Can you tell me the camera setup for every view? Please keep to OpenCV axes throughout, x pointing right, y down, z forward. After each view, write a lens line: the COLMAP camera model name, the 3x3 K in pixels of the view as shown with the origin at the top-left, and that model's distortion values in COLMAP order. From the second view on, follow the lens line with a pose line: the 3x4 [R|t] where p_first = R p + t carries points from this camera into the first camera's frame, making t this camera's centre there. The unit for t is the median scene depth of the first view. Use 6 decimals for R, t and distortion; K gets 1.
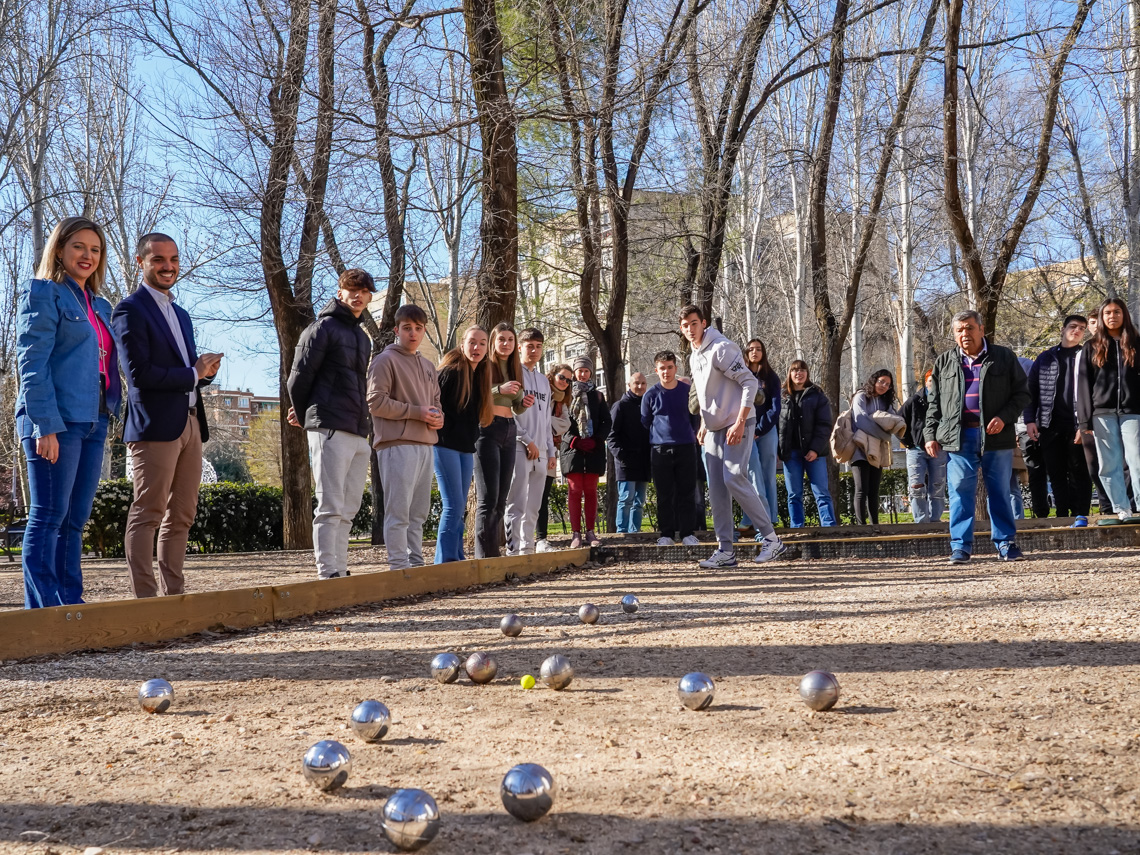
lens RADIAL K [[1302.3, 0, 569.1], [0, 1302.3, 430.8], [0, 0, 1]] dist [0.155674, 0.000000]
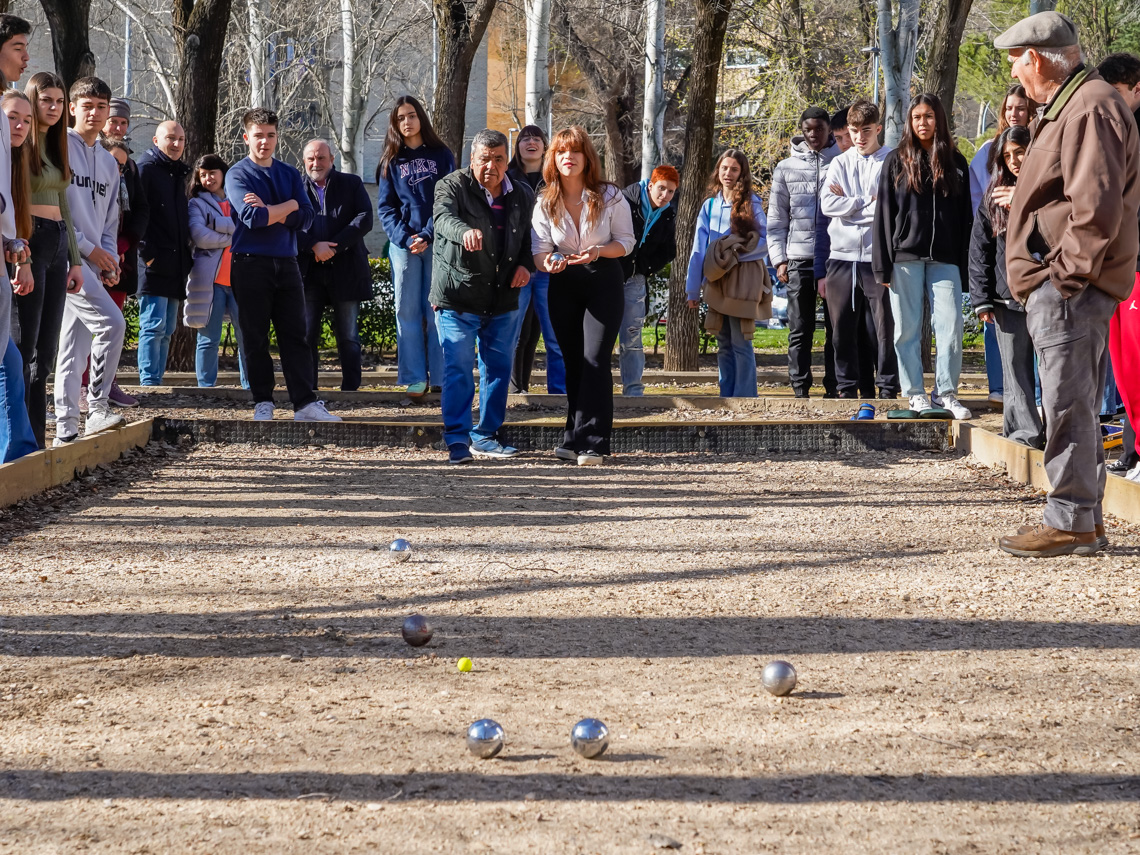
lens RADIAL K [[2257.3, 0, 570.0], [0, 2257.3, 427.0], [0, 0, 1]] dist [0.262110, 0.000000]
pose [[0.965272, 0.030583, 0.259450, -0.492388], [-0.058565, 0.993180, 0.100816, -0.203069], [-0.254597, -0.112510, 0.960480, -0.802457]]
